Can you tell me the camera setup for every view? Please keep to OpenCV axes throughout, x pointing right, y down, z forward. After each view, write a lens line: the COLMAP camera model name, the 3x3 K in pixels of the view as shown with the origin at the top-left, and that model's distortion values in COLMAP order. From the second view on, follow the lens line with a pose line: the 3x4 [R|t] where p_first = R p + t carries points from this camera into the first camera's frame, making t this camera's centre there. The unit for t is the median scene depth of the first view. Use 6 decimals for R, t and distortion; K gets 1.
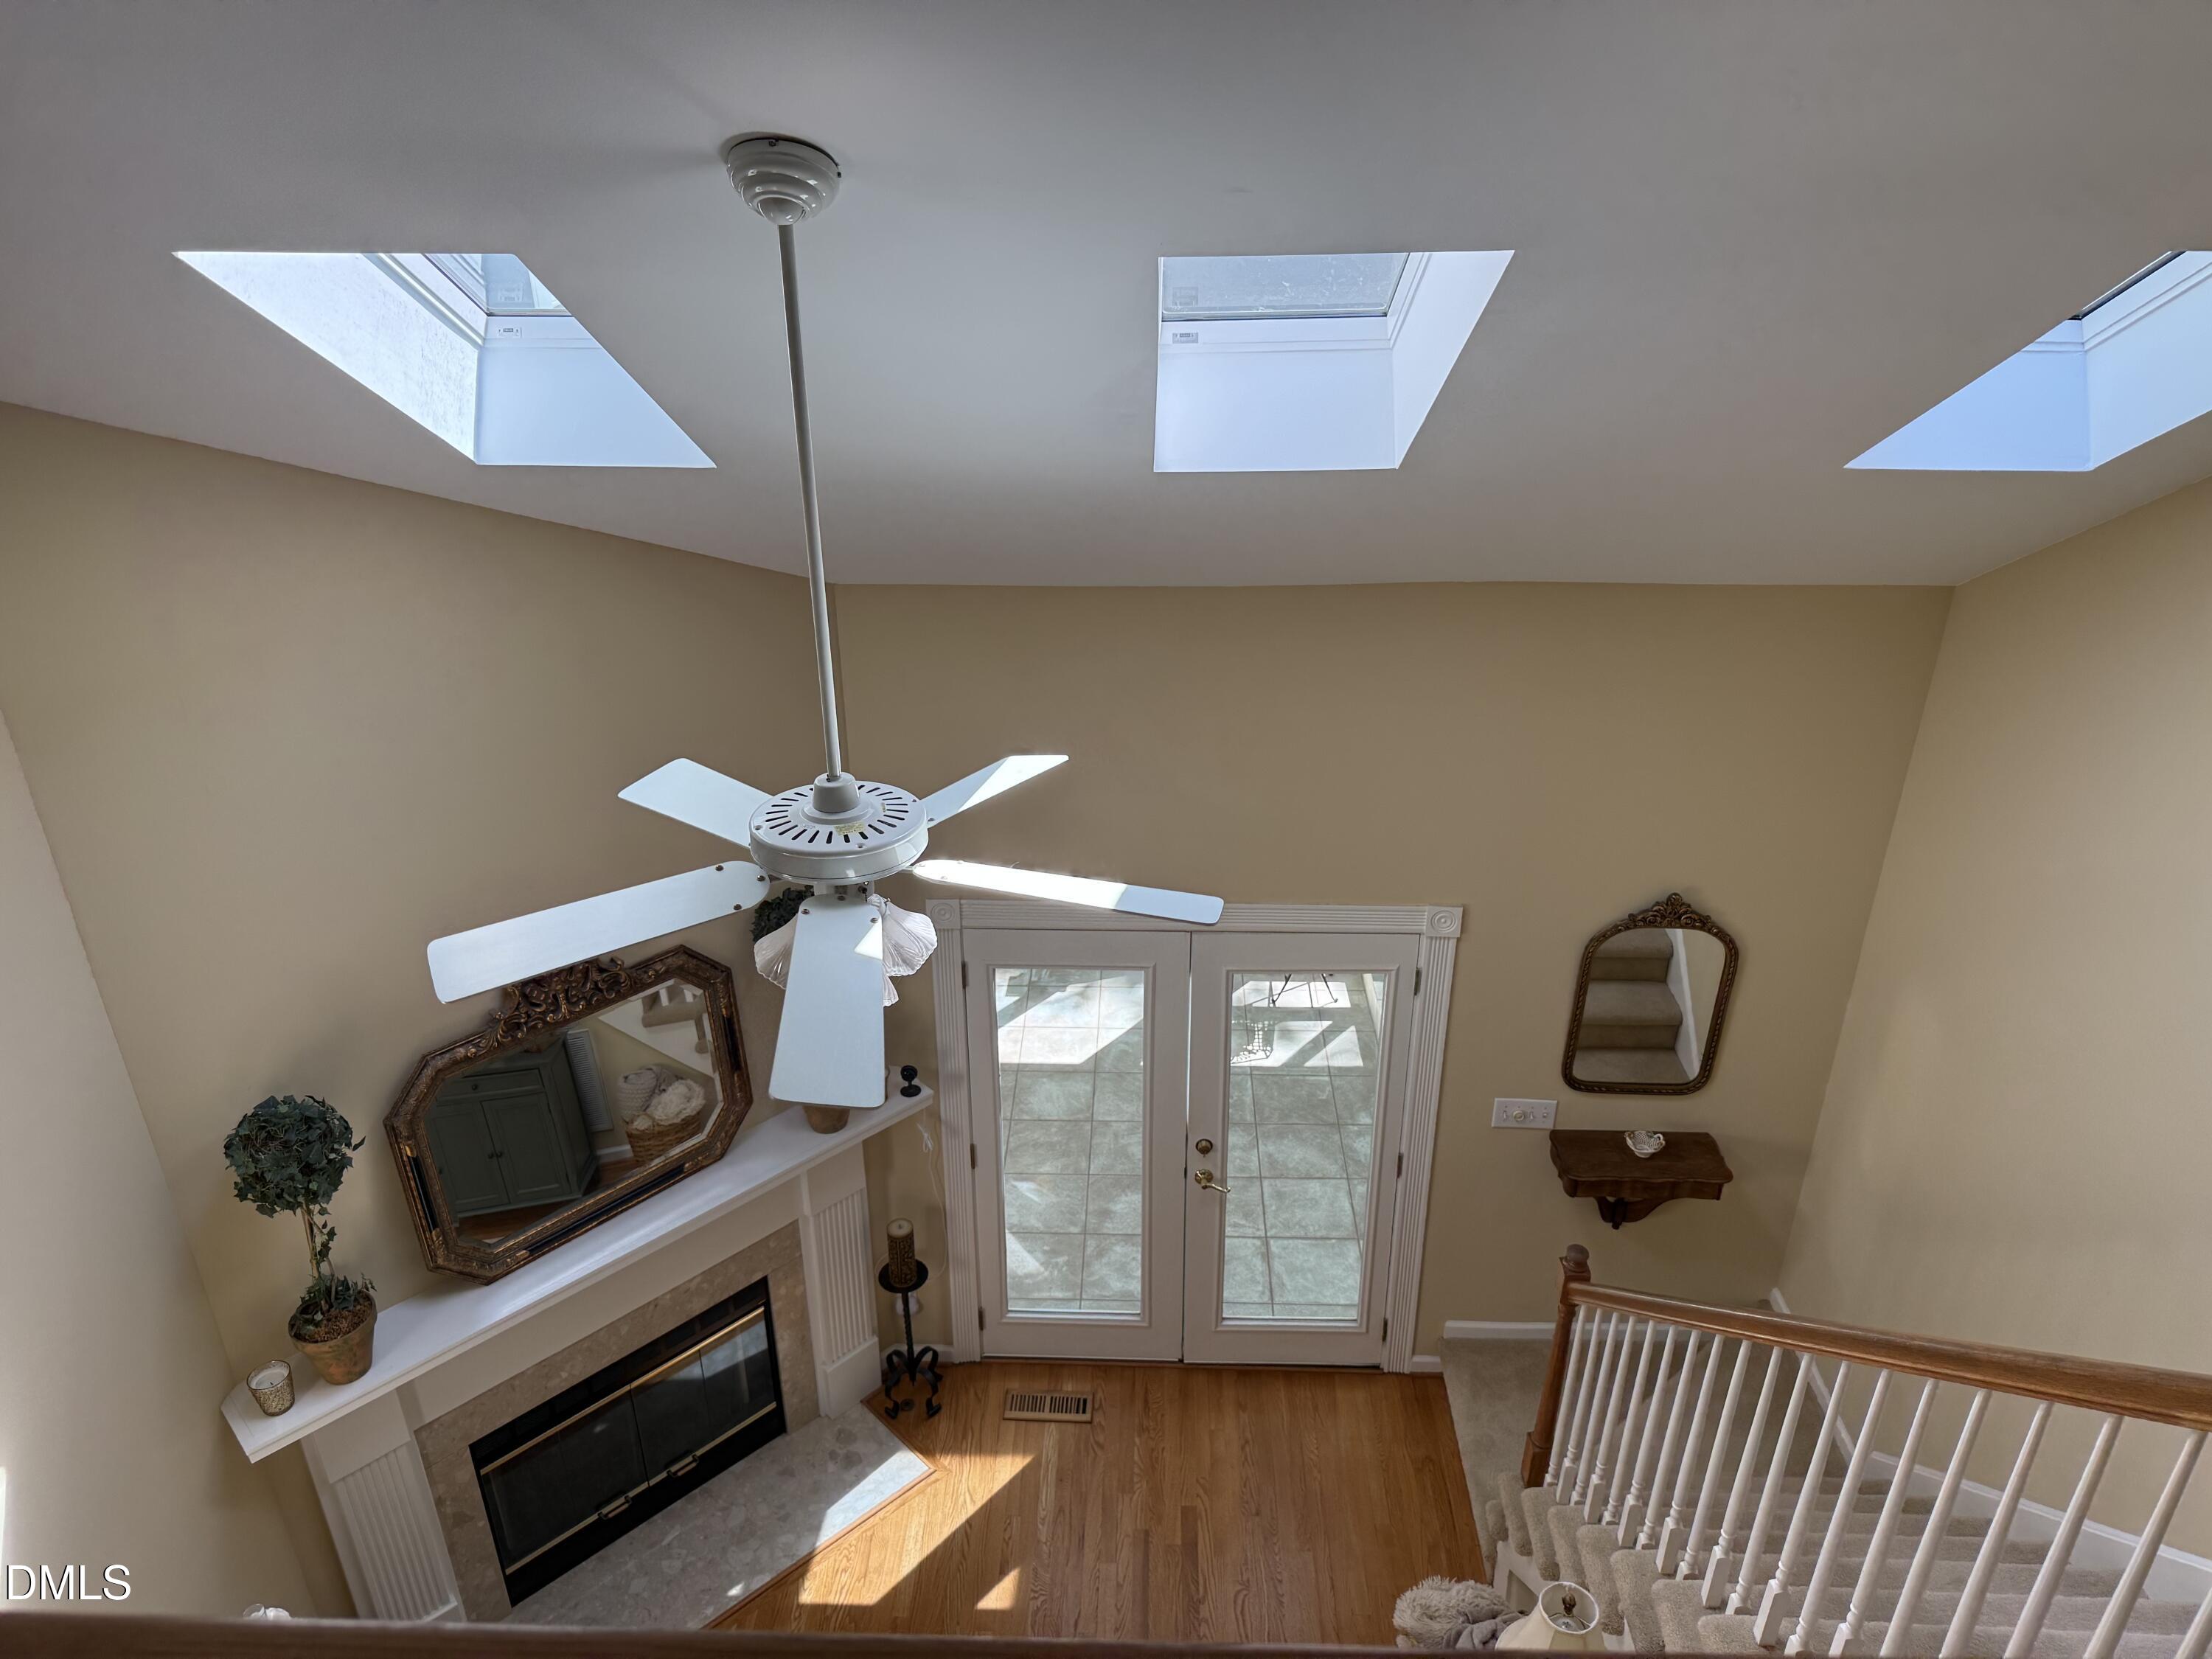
lens RADIAL K [[1575.6, 0, 1090.6], [0, 1575.6, 830.3], [0, 0, 1]] dist [0.078095, -0.091134]
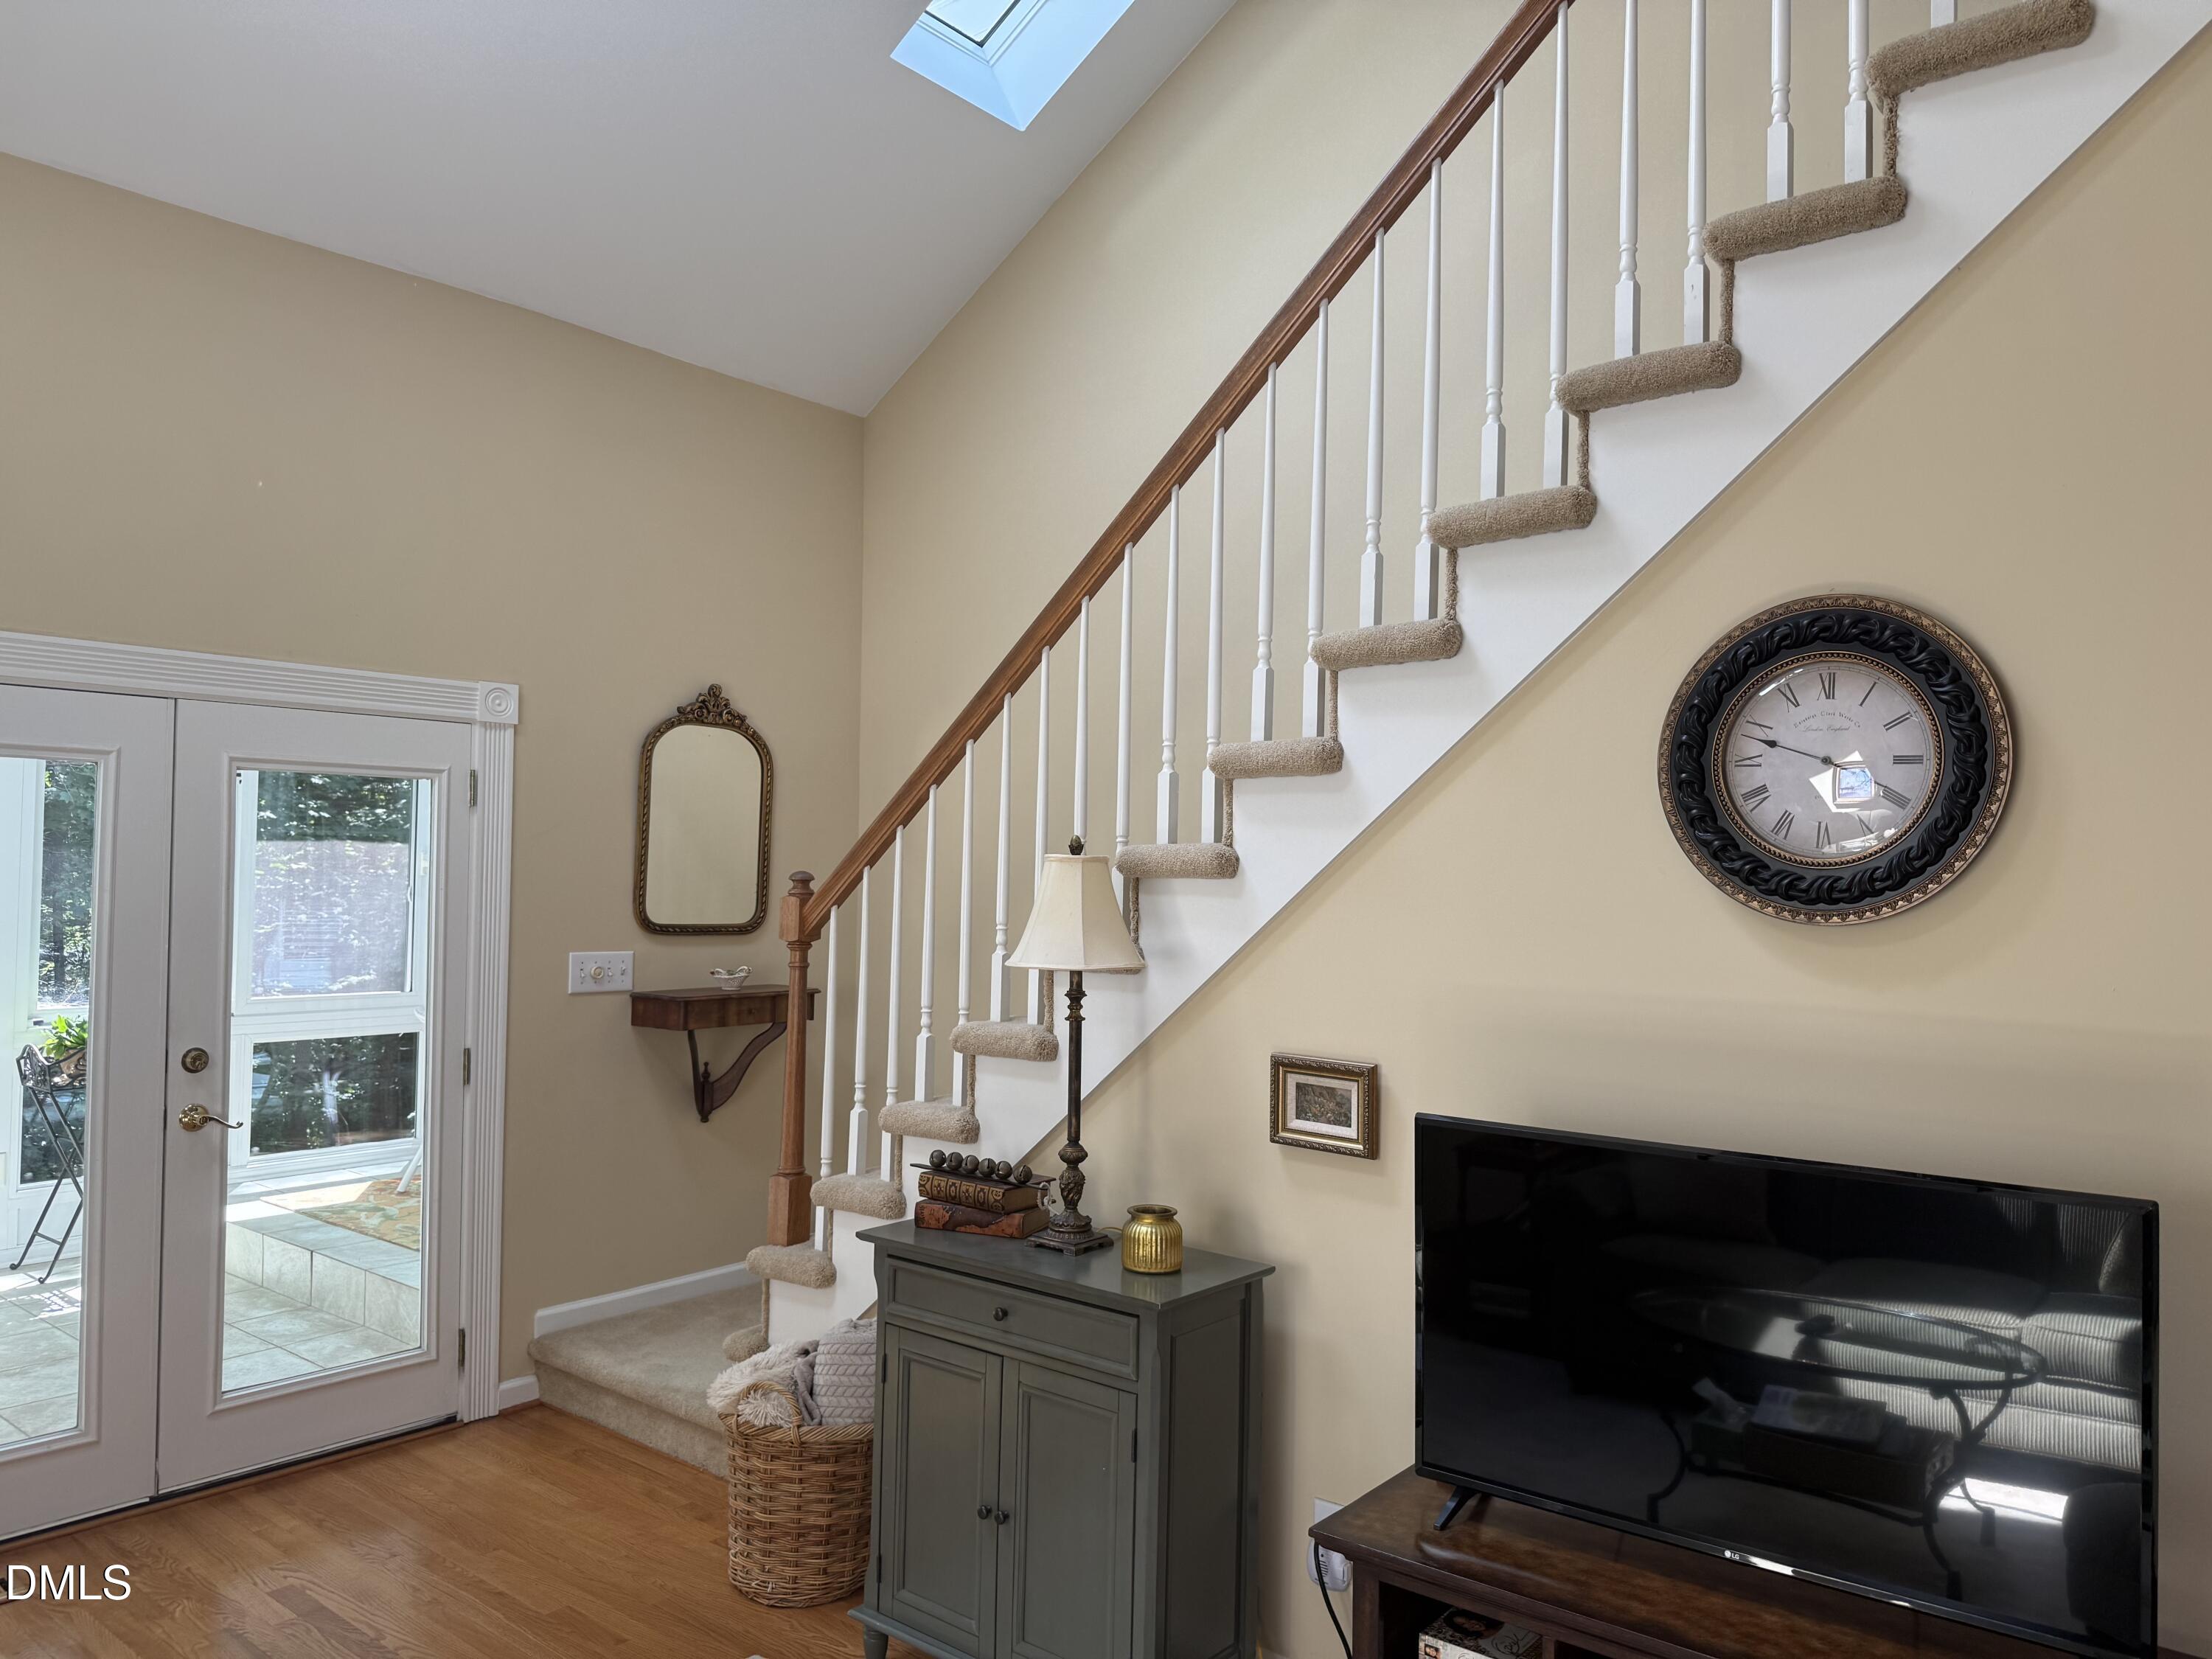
lens RADIAL K [[1575.6, 0, 1102.8], [0, 1575.6, 830.5], [0, 0, 1]] dist [0.078095, -0.091134]
pose [[0.611702, 0.039240, 0.790114, -0.242496], [0.347969, 0.883614, -0.313279, 0.474166], [-0.710449, 0.466568, 0.526854, 0.318813]]
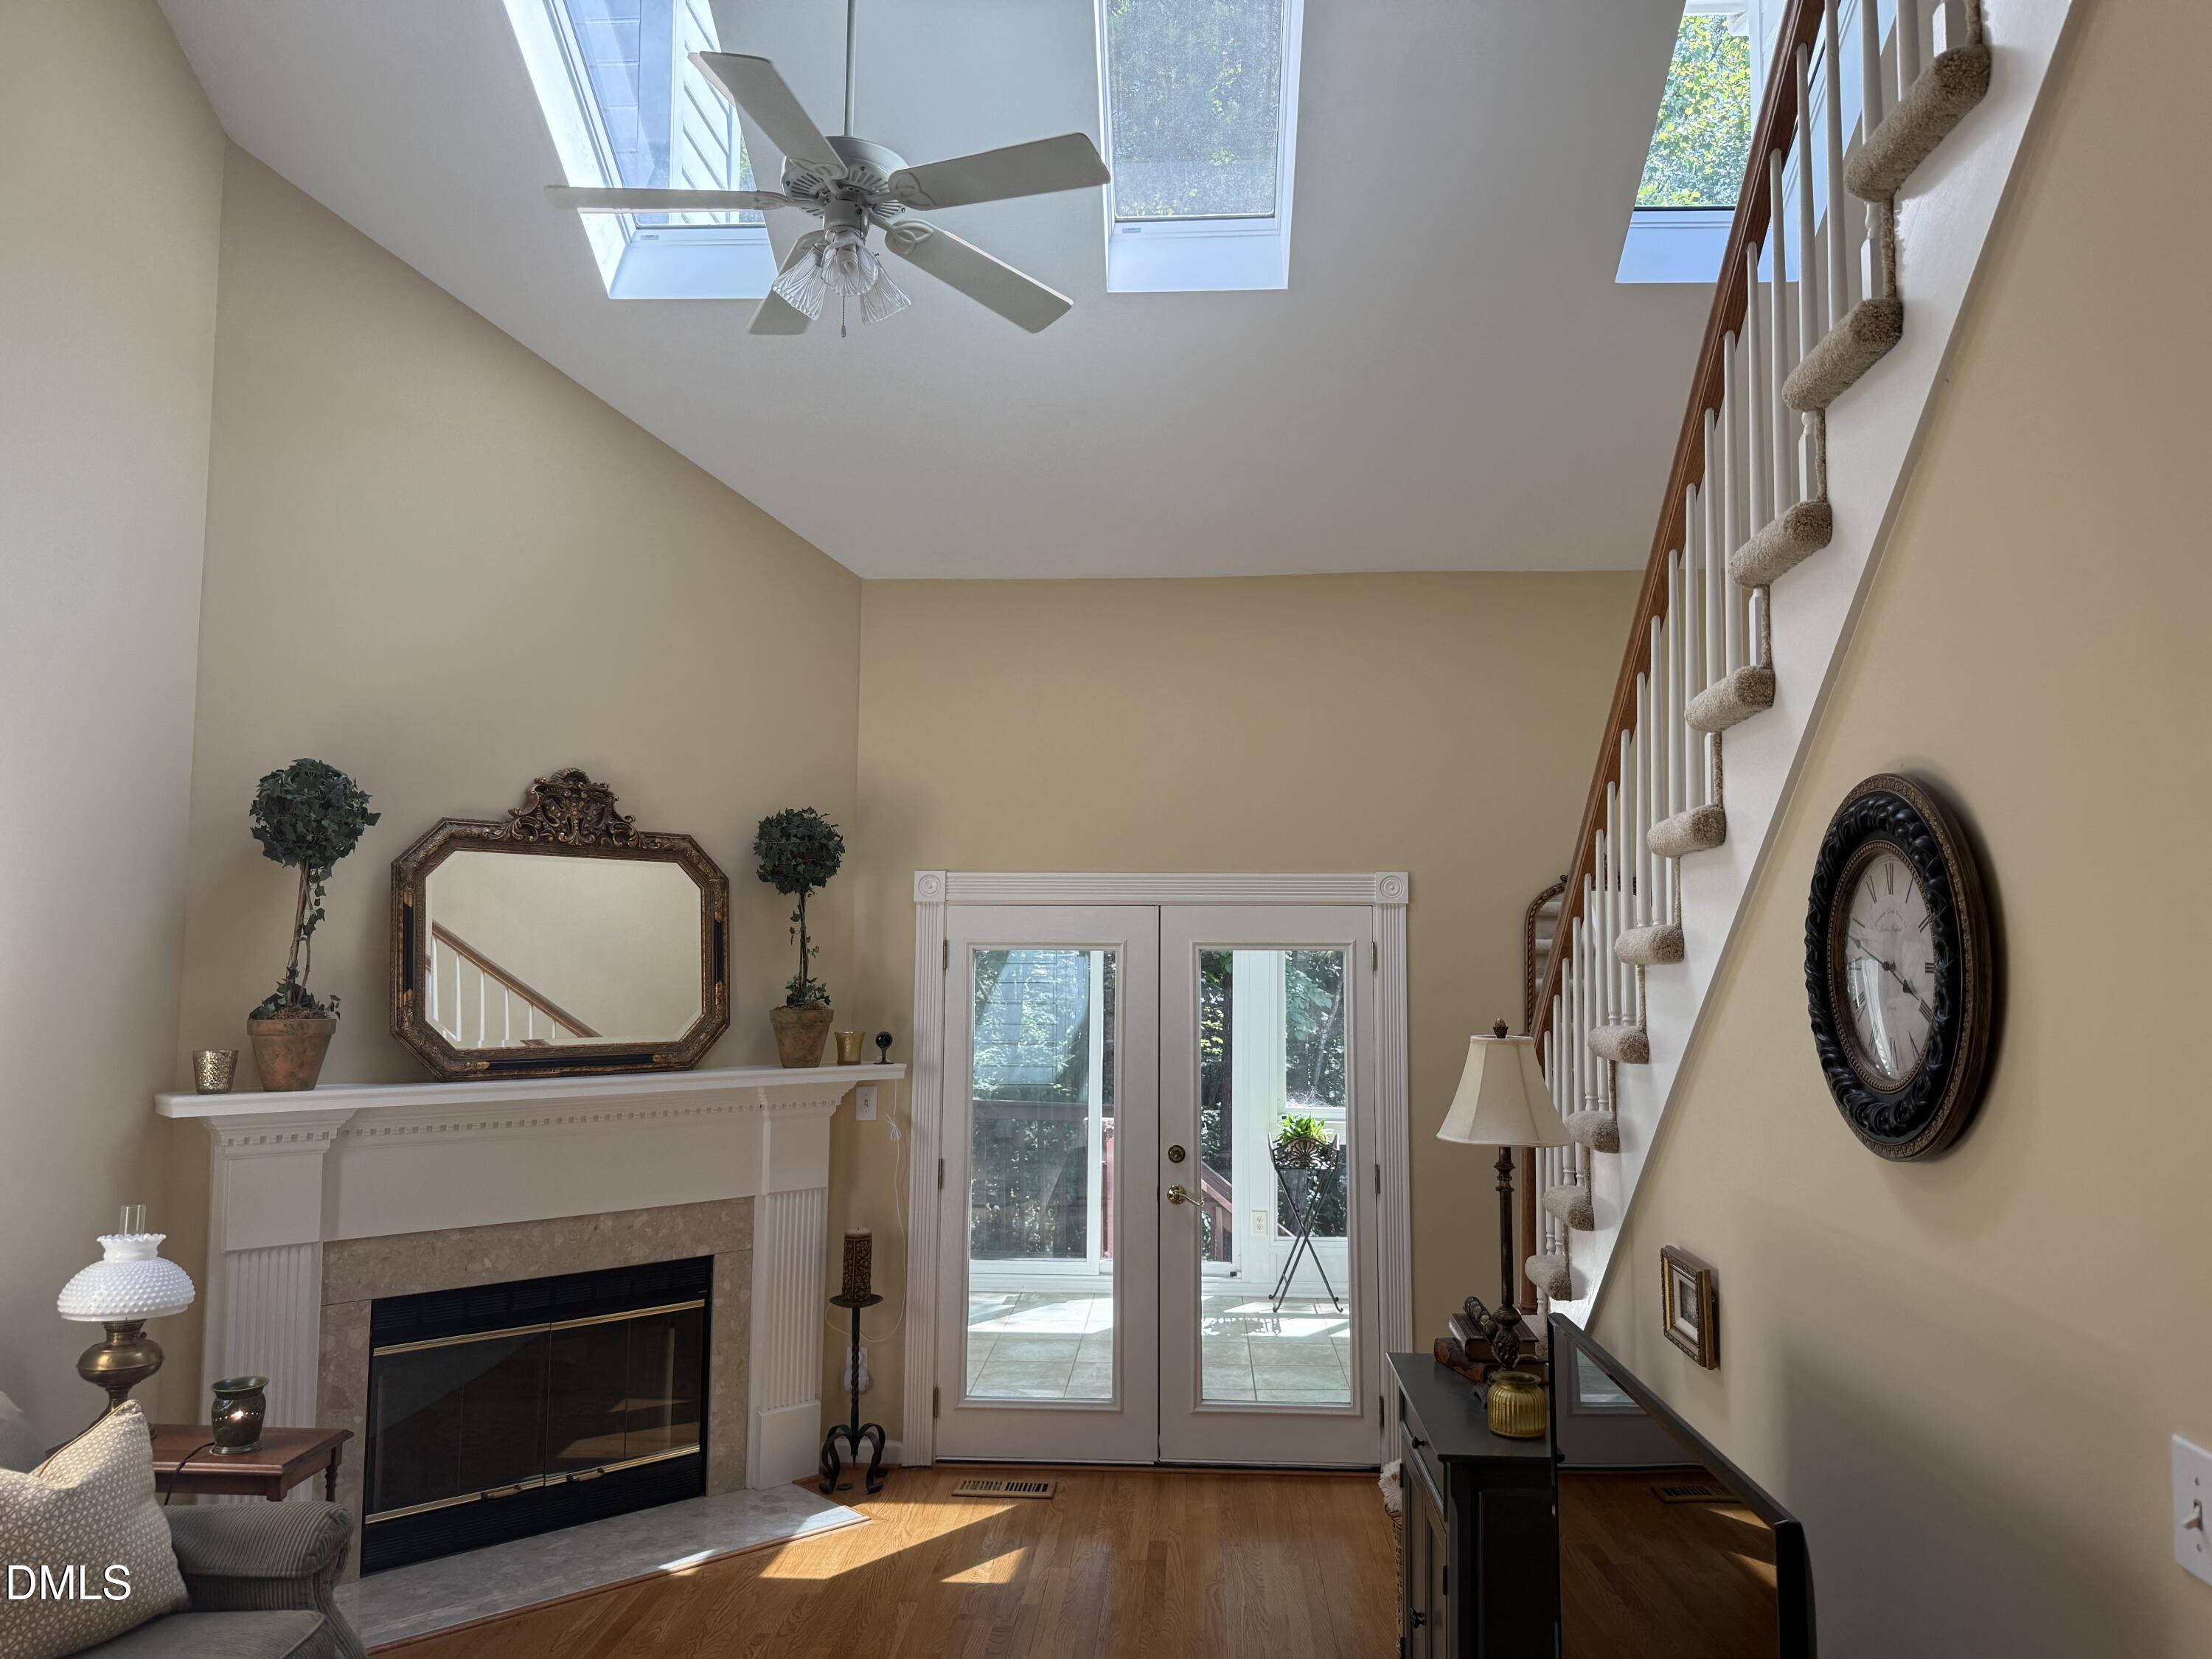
lens RADIAL K [[1575.6, 0, 1114.3], [0, 1575.6, 837.0], [0, 0, 1]] dist [0.078095, -0.091134]
pose [[0.999815, 0.012380, -0.014714, 0.046091], [-0.018310, 0.846694, -0.531765, 0.566036], [0.005875, 0.531936, 0.846764, 0.064827]]
